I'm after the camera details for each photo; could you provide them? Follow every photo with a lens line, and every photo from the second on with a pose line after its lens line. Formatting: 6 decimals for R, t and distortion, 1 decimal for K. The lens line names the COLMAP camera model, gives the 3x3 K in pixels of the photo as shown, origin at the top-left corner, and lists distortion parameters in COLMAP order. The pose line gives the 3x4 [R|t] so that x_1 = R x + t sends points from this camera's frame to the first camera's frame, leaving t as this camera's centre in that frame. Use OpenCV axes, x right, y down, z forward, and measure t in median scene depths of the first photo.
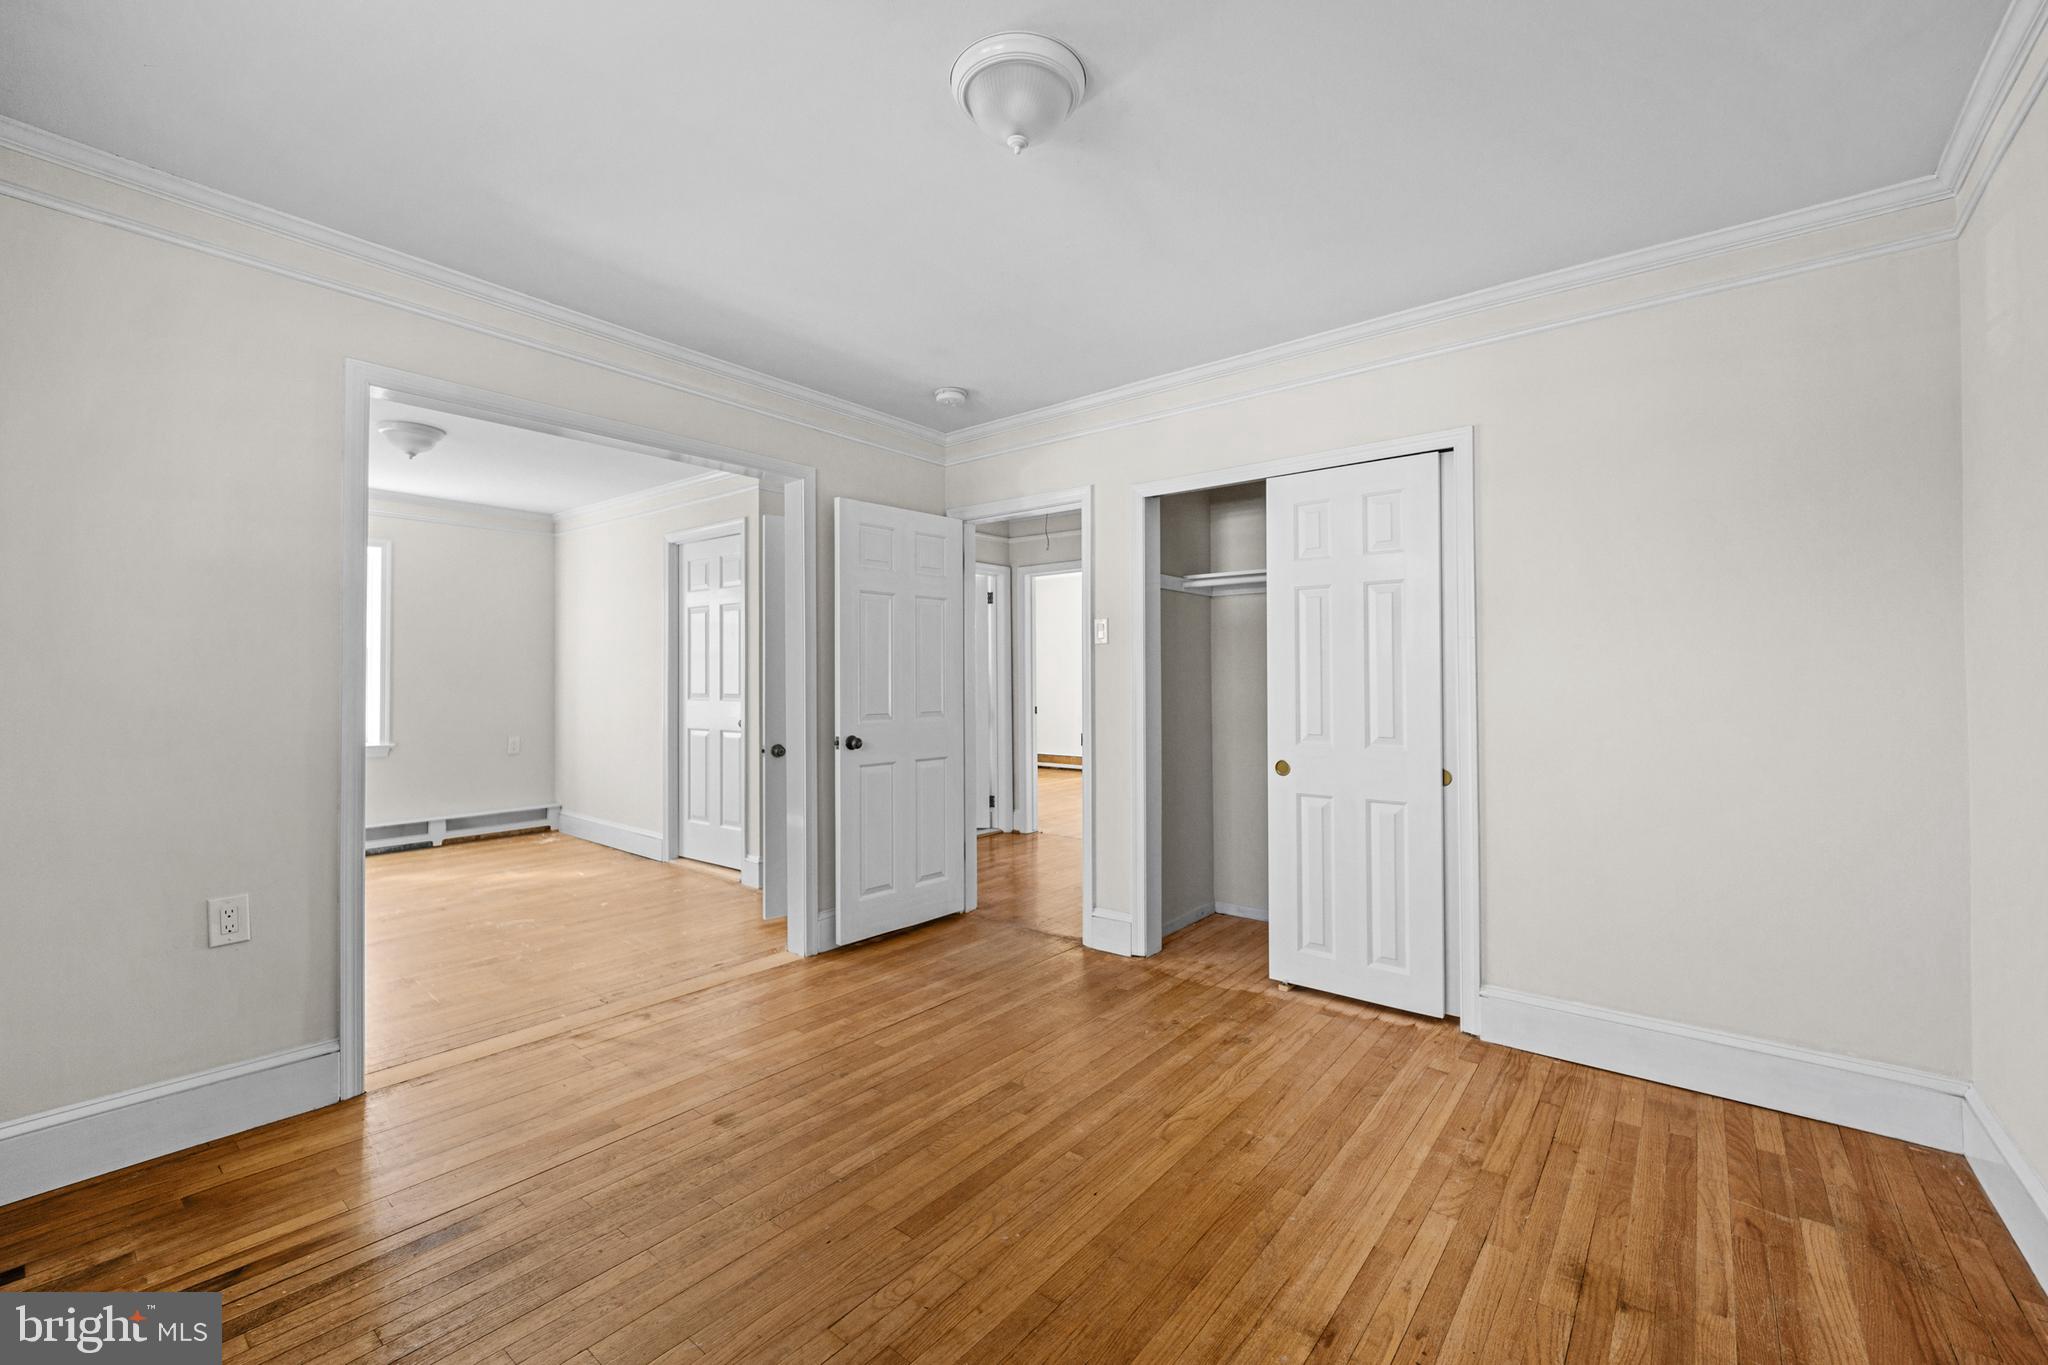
lens RADIAL K [[834.8, 0, 1014.2], [0, 834.8, 683.4], [0, 0, 1]] dist [-0.004577, 0.000803]
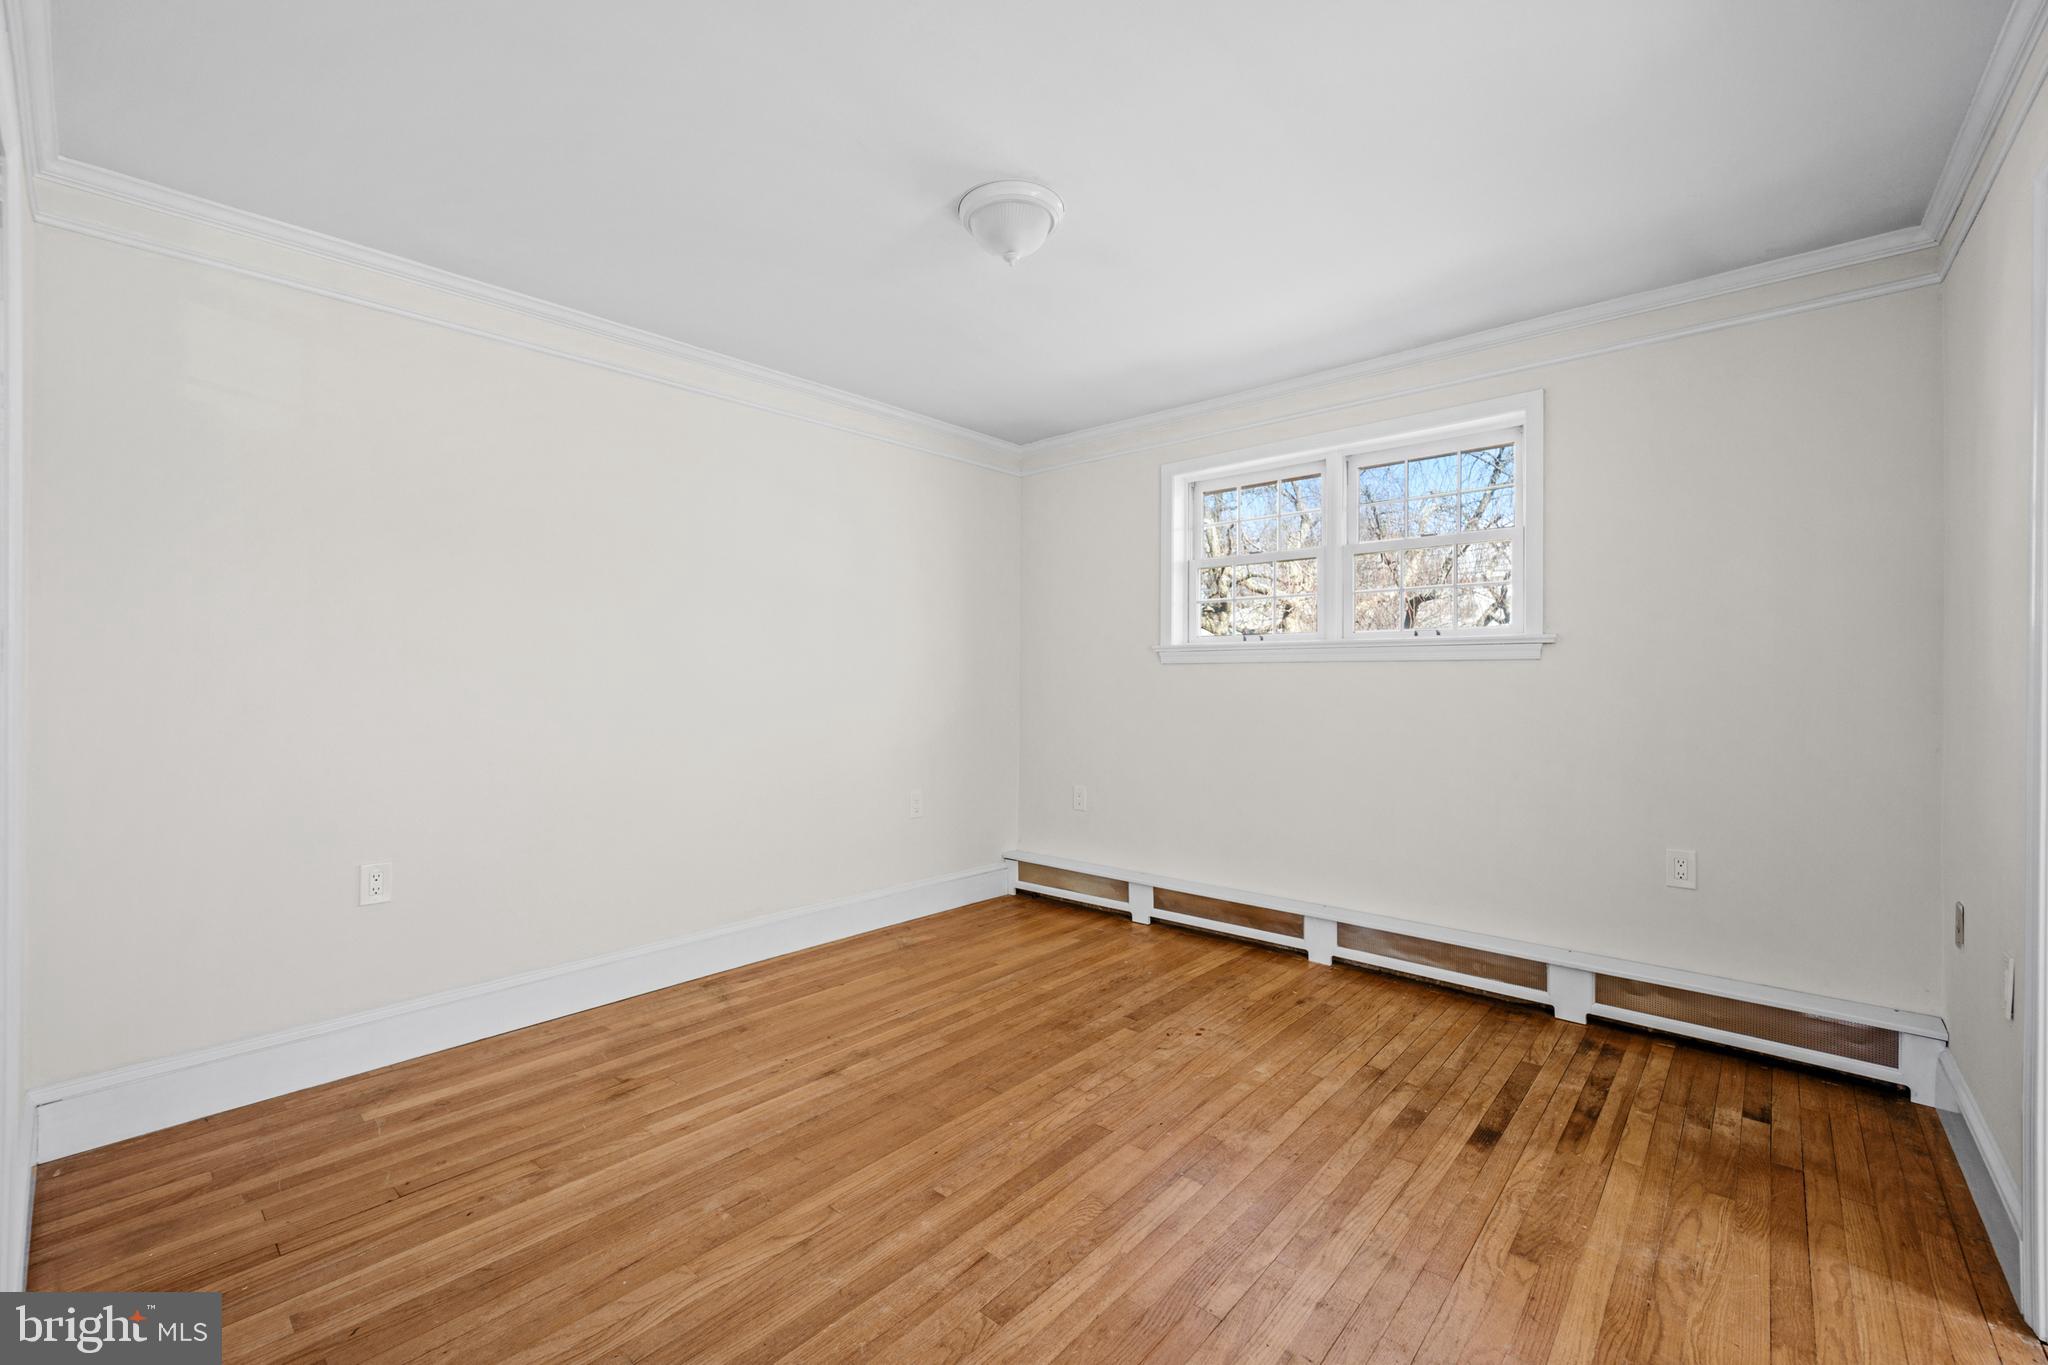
lens RADIAL K [[844.4, 0, 1014.1], [0, 844.4, 686.4], [0, 0, 1]] dist [-0.008443, 0.000207]
pose [[-0.999001, 0.000070, 0.044699, -0.036005], [0.000629, 0.999922, 0.012486, -0.004421], [-0.044695, 0.012501, -0.998922, 1.418930]]
